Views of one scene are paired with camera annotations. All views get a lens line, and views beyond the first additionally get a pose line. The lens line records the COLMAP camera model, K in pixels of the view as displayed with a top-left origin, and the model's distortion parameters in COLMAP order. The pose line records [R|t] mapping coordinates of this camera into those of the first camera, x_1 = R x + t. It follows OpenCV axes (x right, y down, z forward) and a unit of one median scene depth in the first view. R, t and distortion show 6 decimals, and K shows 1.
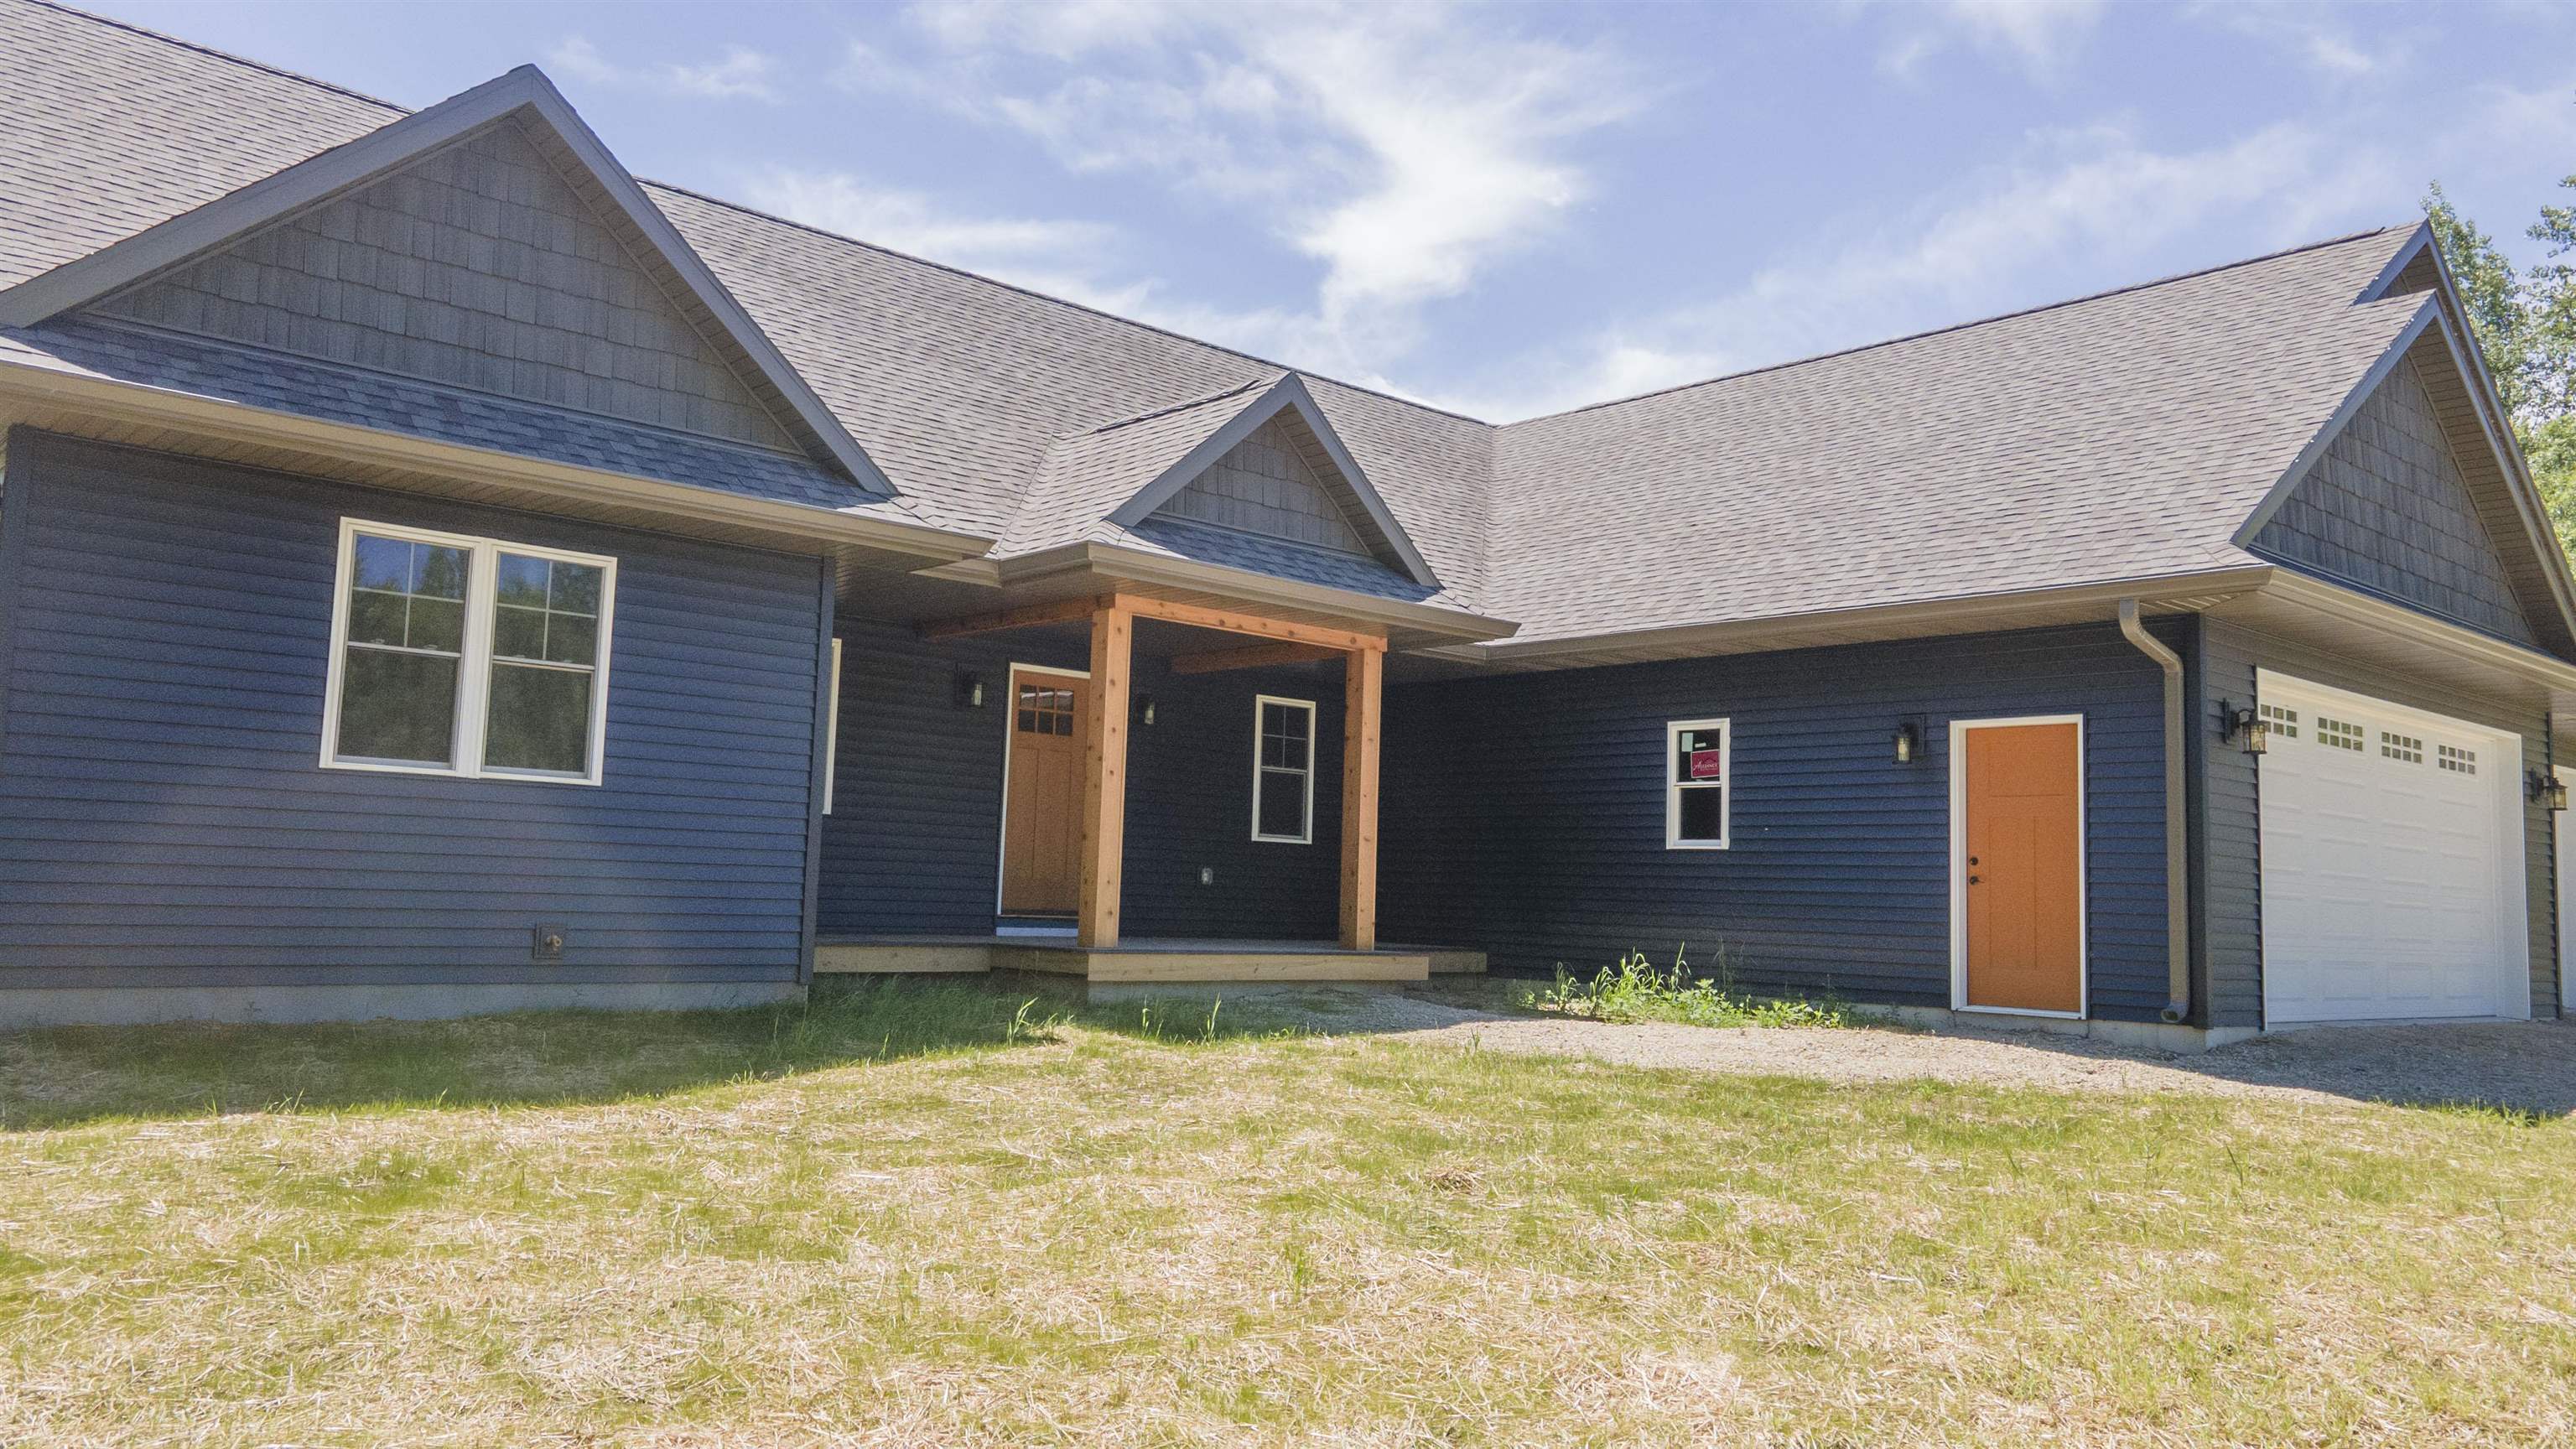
lens RADIAL K [[1901.6, 0, 1285.4], [0, 1901.6, 731.7], [0, 0, 1]] dist [0.012388, 0.048595]
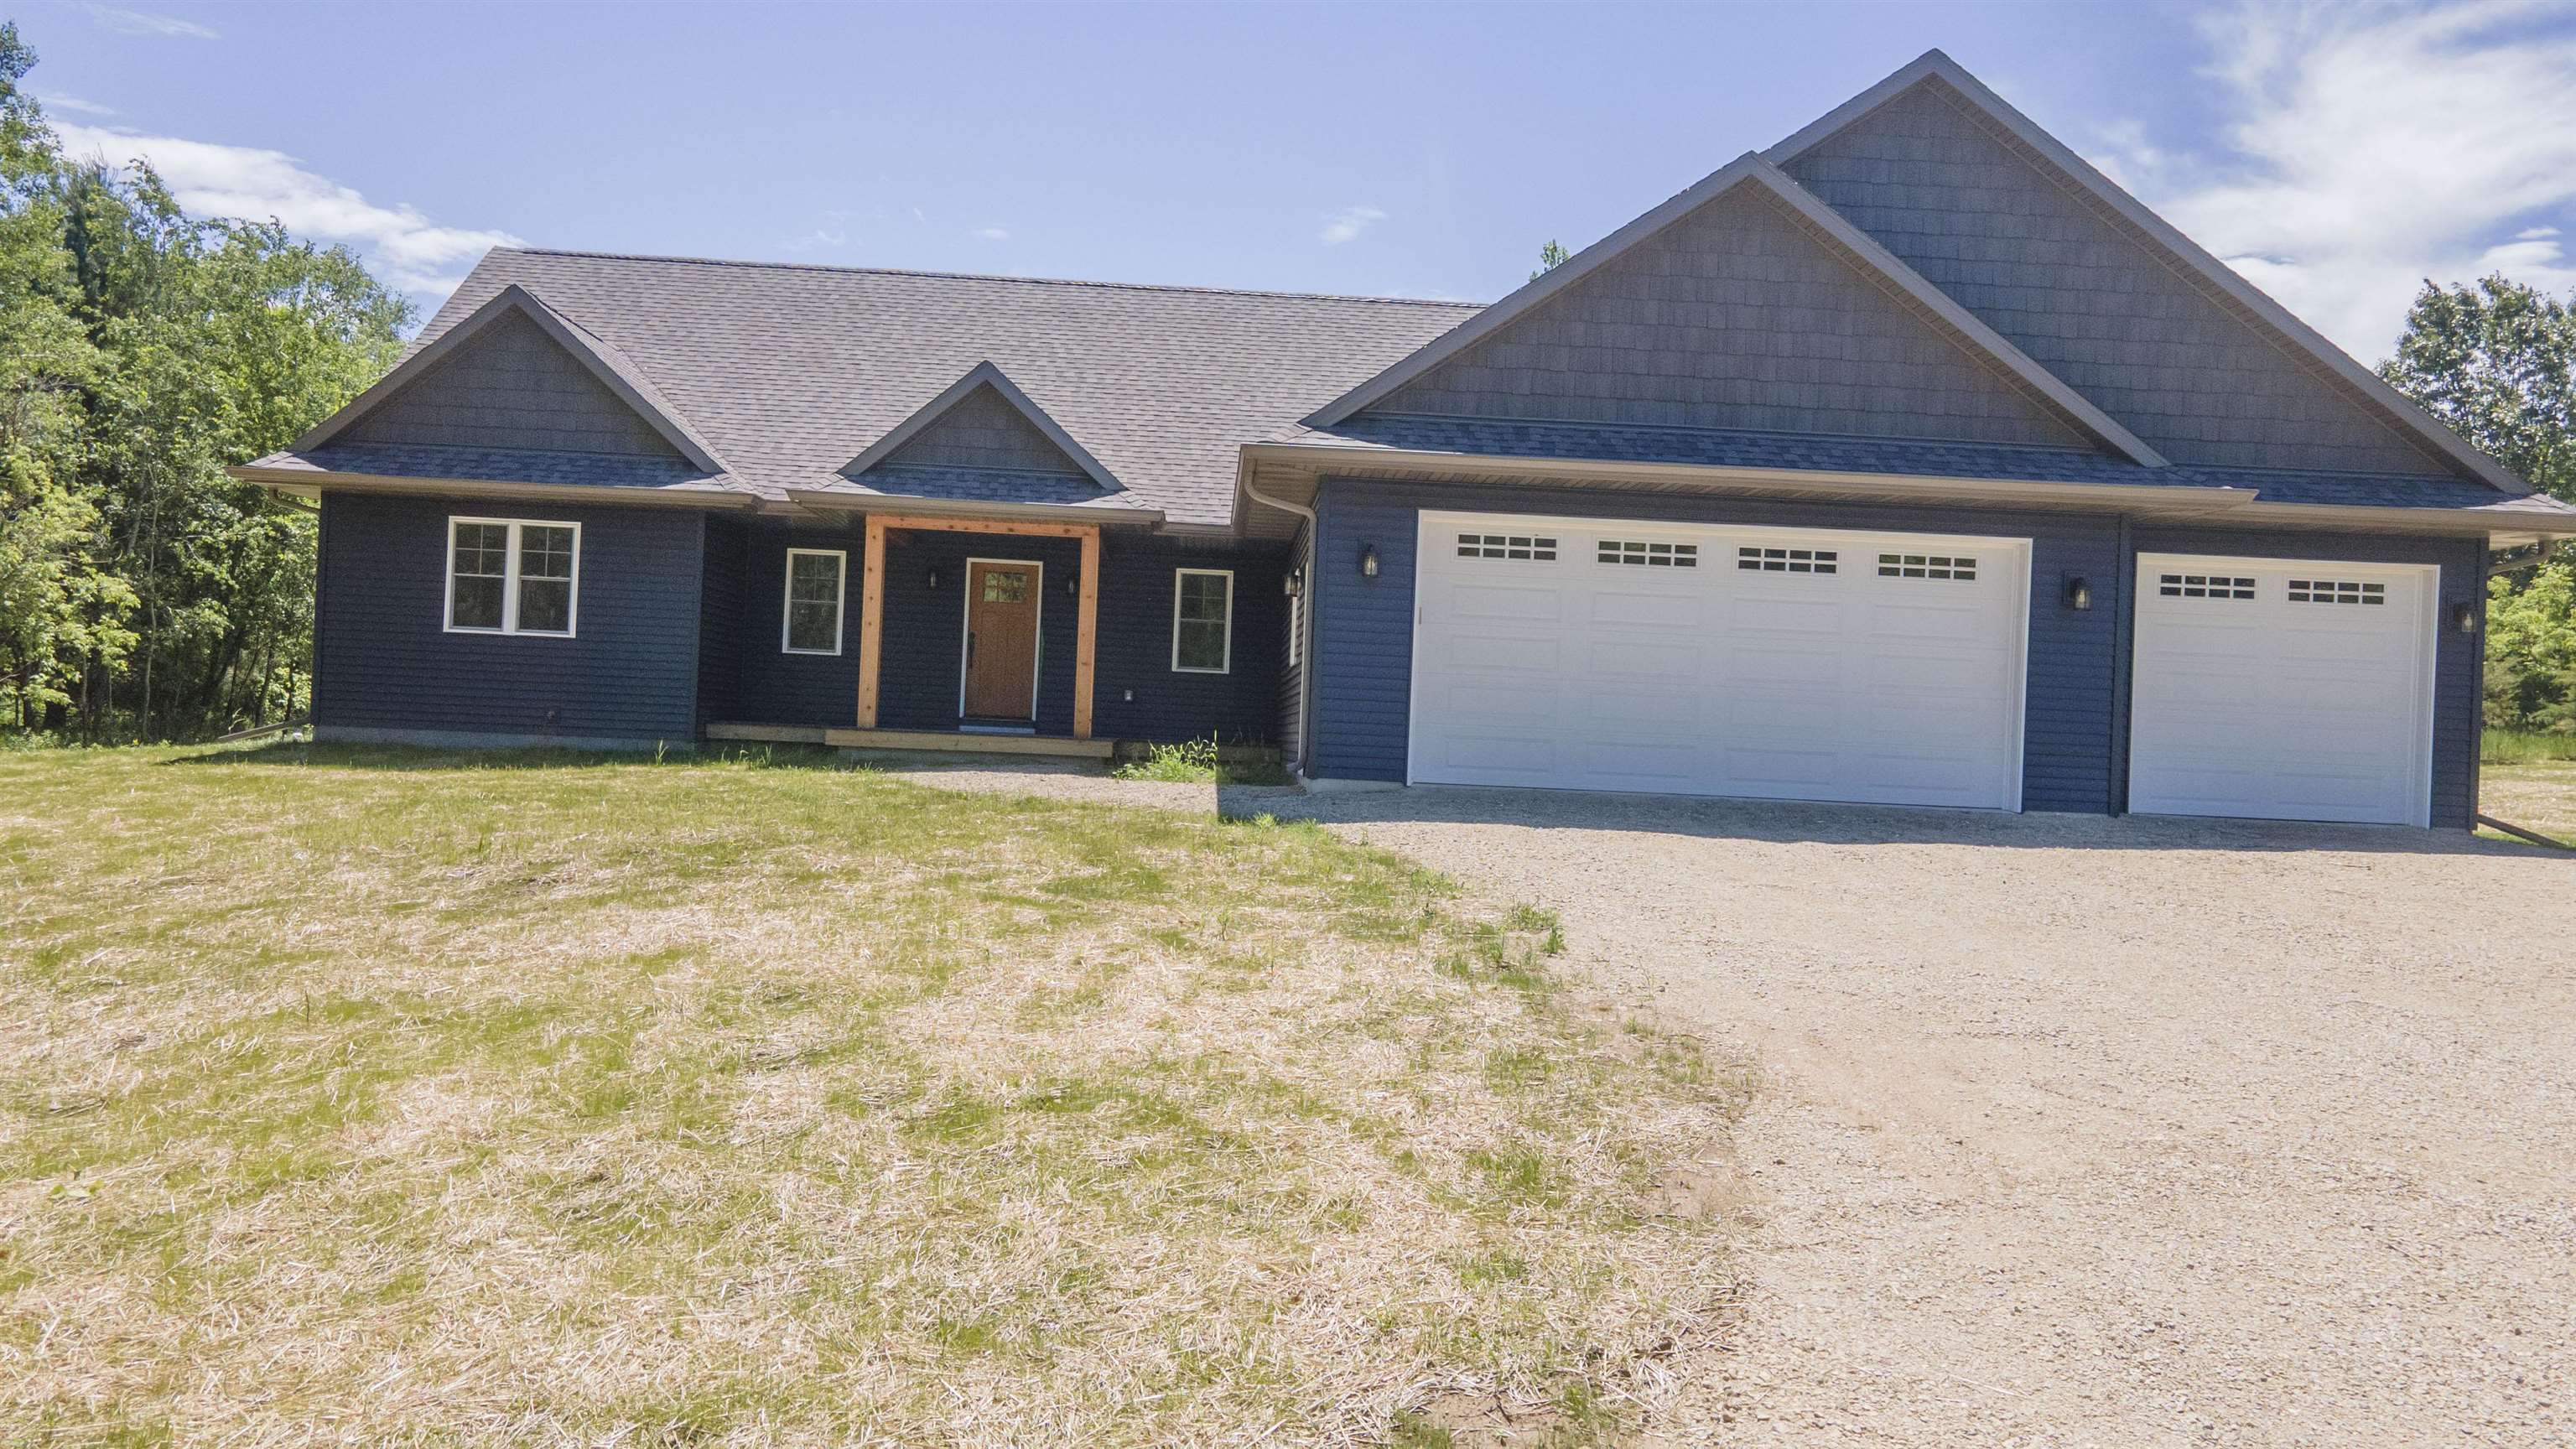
lens RADIAL K [[1901.6, 0, 1260.8], [0, 1901.6, 736.8], [0, 0, 1]] dist [0.012388, 0.048595]
pose [[0.767618, -0.003721, -0.640897, 1.471005], [0.038885, 0.998411, 0.040778, 0.078609], [0.639727, -0.056223, 0.766543, -0.075732]]
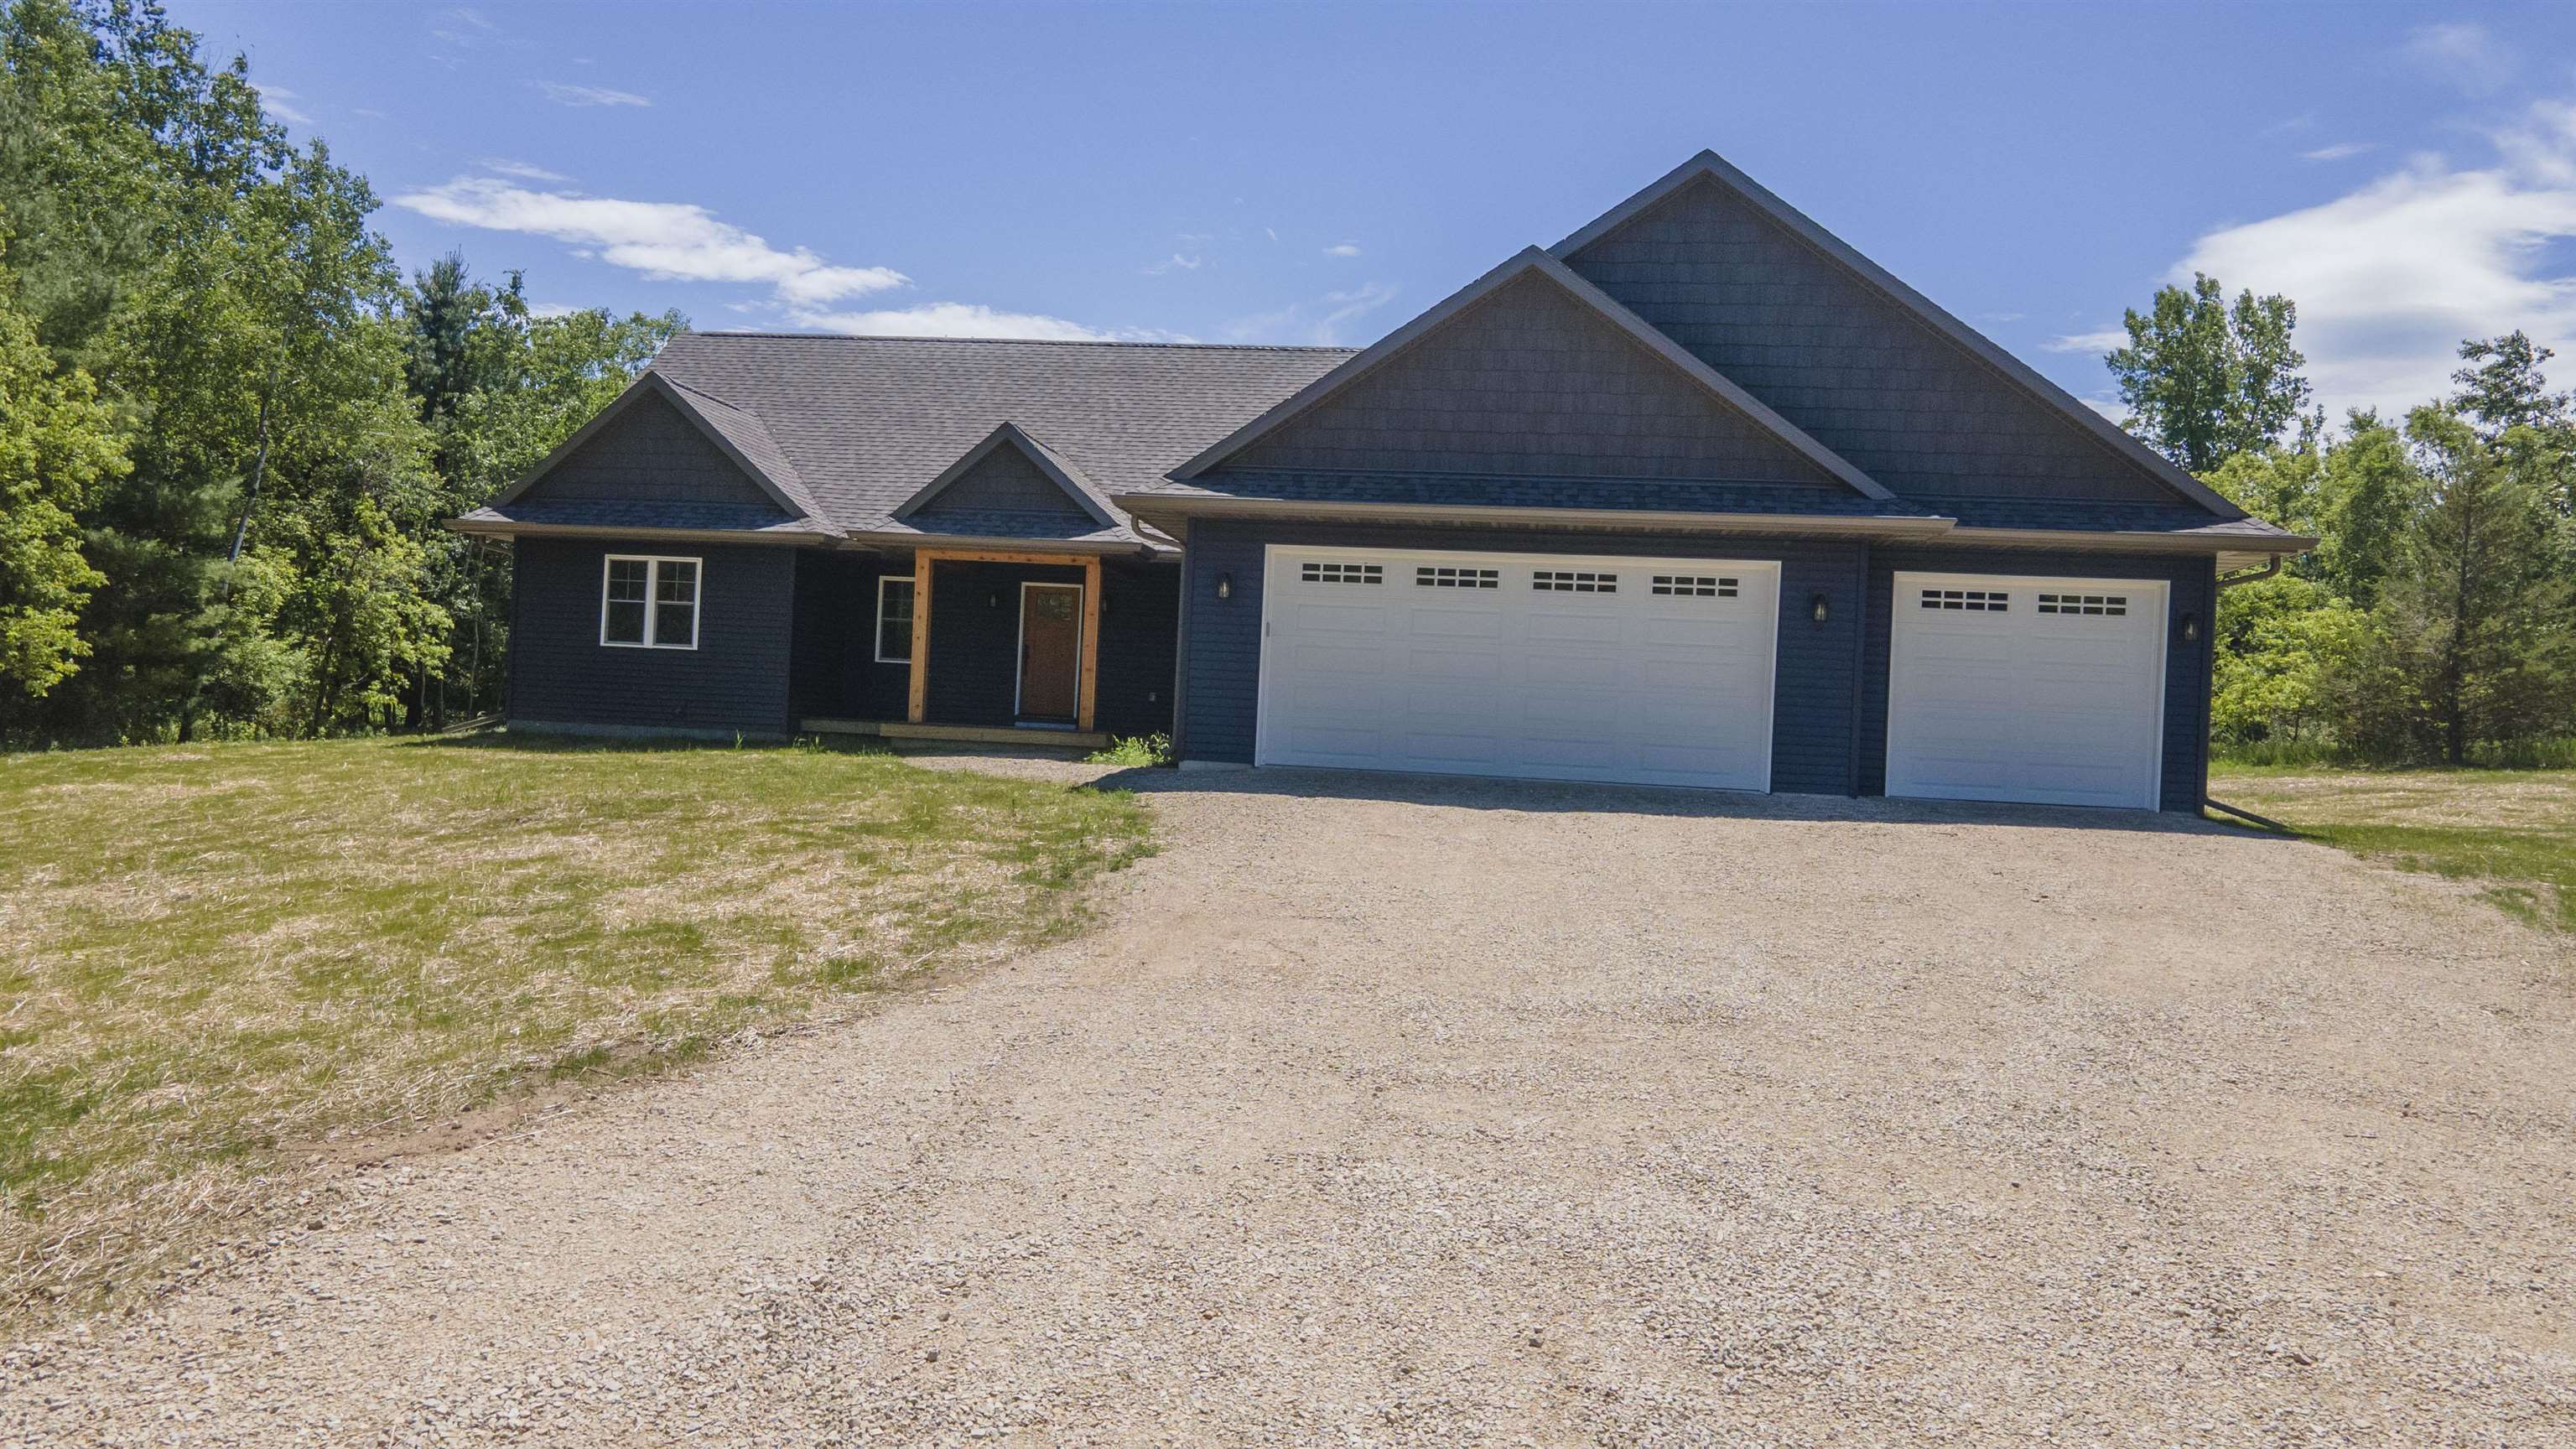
lens RADIAL K [[1901.6, 0, 1284.7], [0, 1901.6, 729.3], [0, 0, 1]] dist [0.012388, 0.048595]
pose [[0.644240, -0.007166, -0.764790, 2.051362], [0.040939, 0.998846, 0.025127, 0.101037], [0.763727, -0.047497, 0.643789, -0.025167]]
